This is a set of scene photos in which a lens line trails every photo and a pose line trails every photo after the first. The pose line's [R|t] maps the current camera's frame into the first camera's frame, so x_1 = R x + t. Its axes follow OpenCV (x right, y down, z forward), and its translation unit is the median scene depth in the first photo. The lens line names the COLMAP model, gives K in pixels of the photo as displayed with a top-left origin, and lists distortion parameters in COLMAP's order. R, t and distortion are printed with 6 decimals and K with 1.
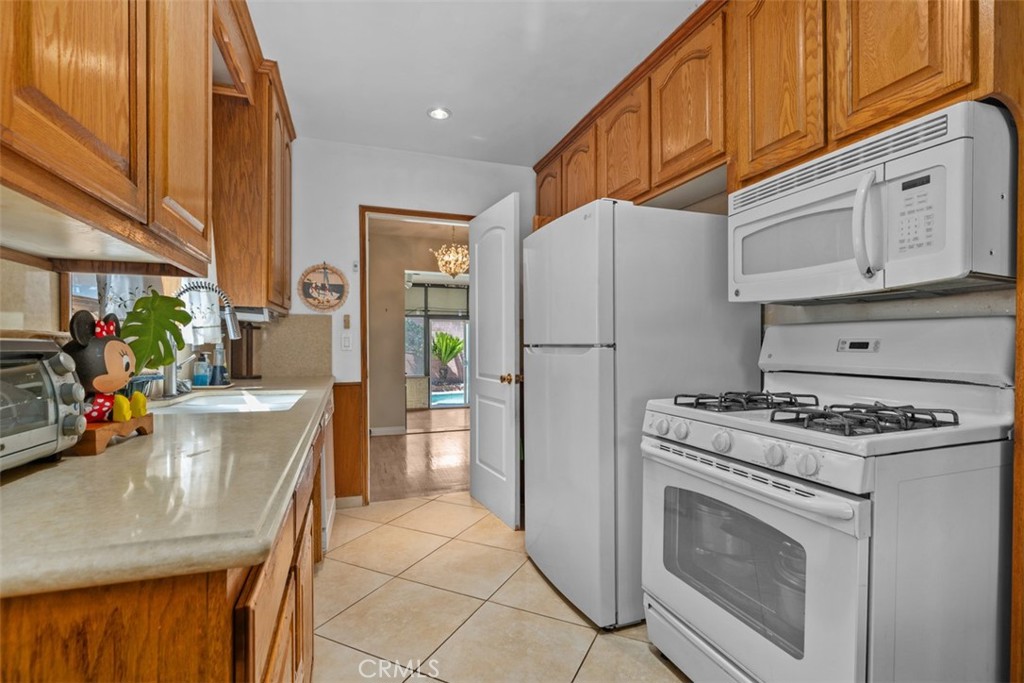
lens RADIAL K [[479.4, 0, 514.4], [0, 479.4, 350.7], [0, 0, 1]] dist [-0.000553, 0.000477]
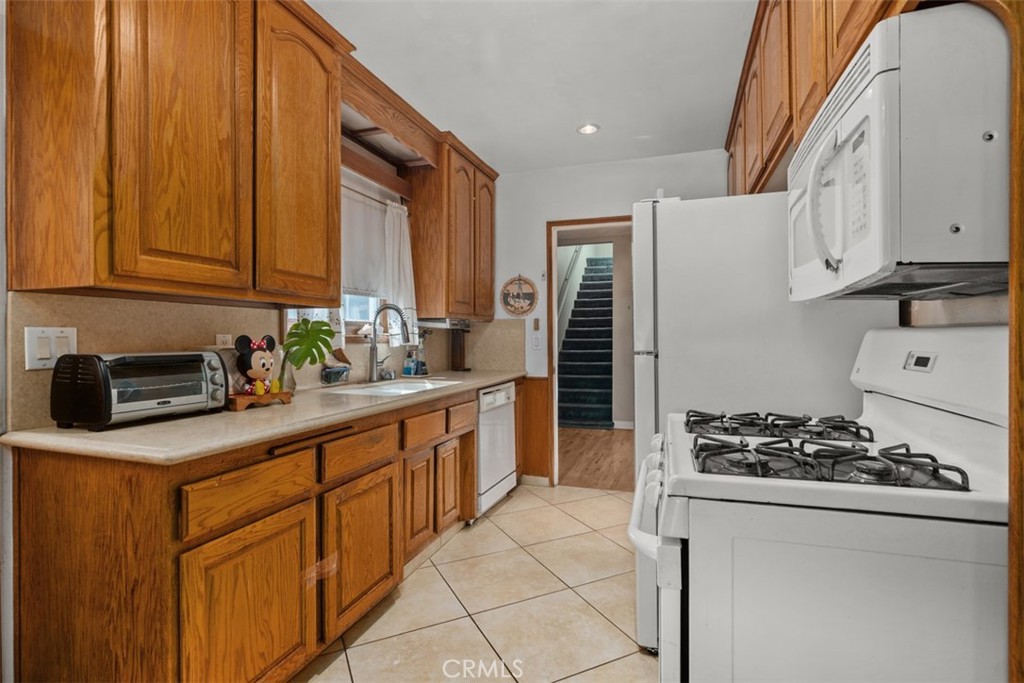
lens RADIAL K [[488.1, 0, 512.0], [0, 488.1, 341.5], [0, 0, 1]] dist [-0.001040, -0.000463]
pose [[0.787015, 0.001940, -0.616931, 0.458021], [-0.003521, 0.999993, -0.001347, -0.024438], [0.616924, 0.003233, 0.787016, 0.053849]]
